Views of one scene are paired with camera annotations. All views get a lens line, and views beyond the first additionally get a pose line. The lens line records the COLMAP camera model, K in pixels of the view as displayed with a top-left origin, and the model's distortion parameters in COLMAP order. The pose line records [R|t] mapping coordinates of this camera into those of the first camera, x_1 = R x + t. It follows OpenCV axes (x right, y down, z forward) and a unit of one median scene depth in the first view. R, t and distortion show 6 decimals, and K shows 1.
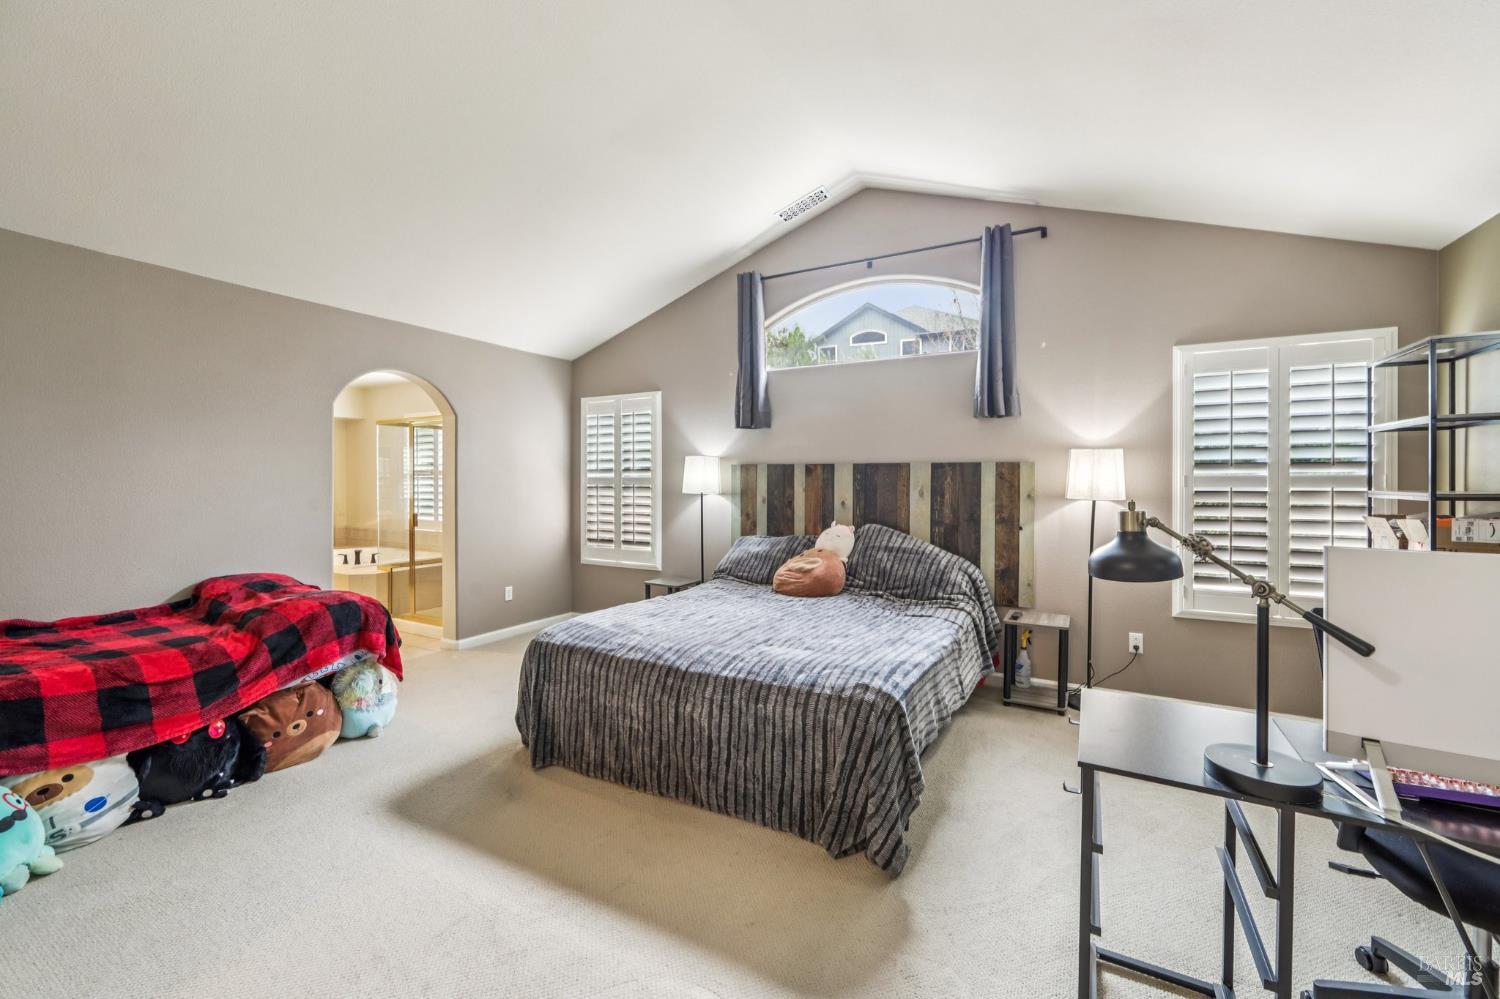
lens RADIAL K [[601.5, 0, 750.7], [0, 601.5, 489.5], [0, 0, 1]] dist [-0.007735, -0.000199]
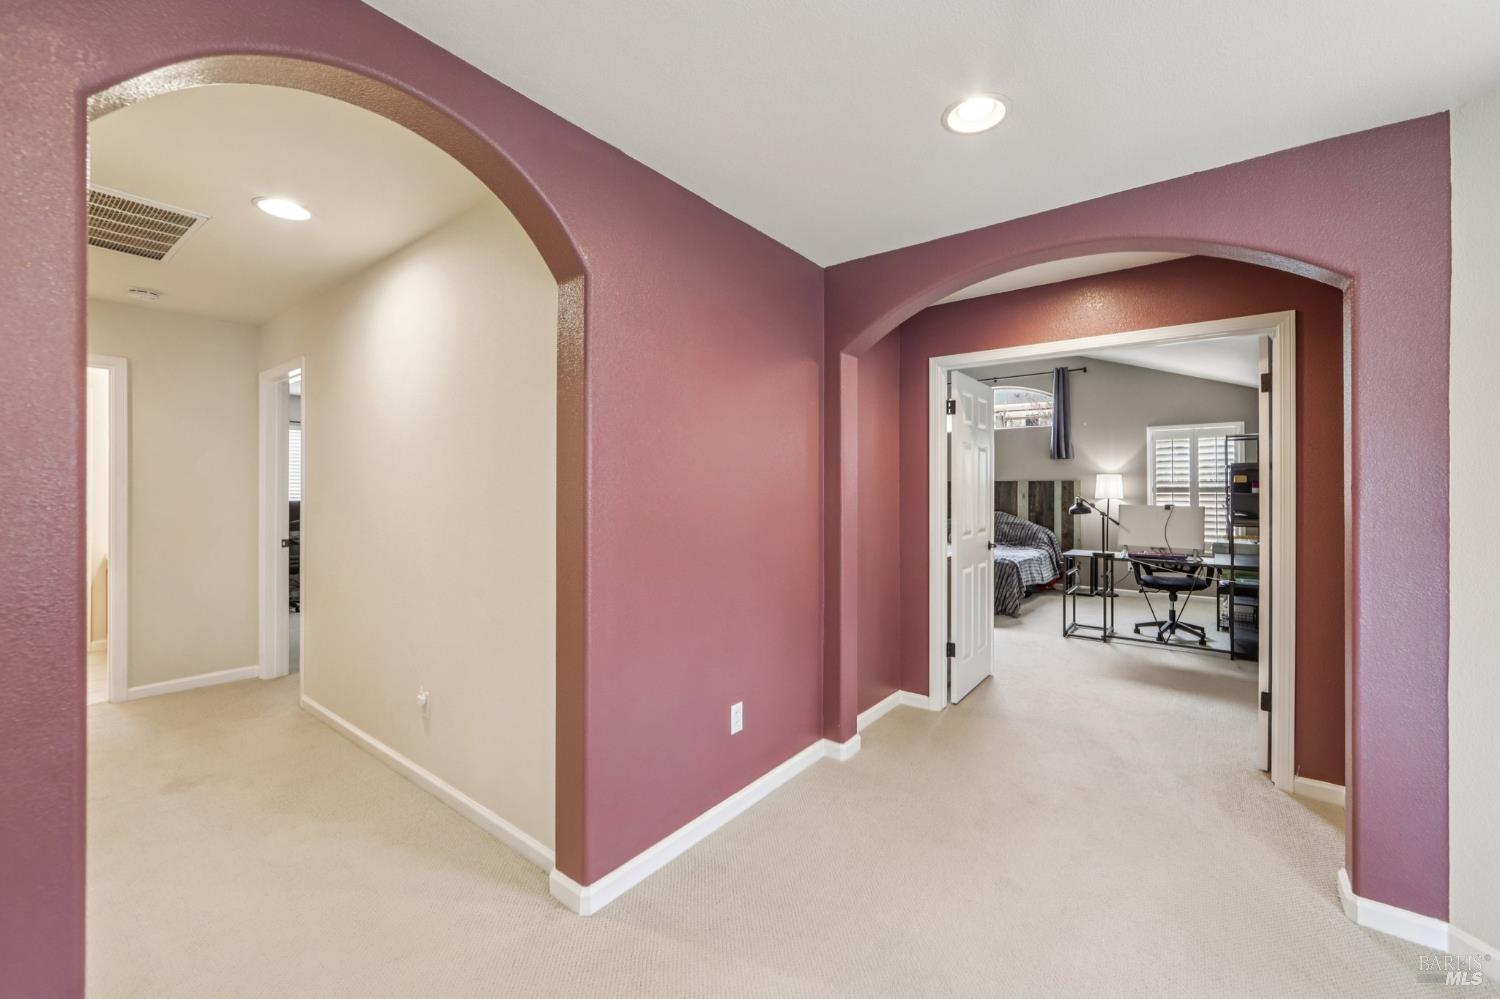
lens RADIAL K [[601.5, 0, 750.7], [0, 601.5, 489.5], [0, 0, 1]] dist [-0.007735, -0.000199]
pose [[0.989582, -0.003423, -0.143928, -0.353373], [0.001385, 0.999897, -0.014254, 0.012664], [0.143962, 0.013906, 0.989486, -1.200225]]
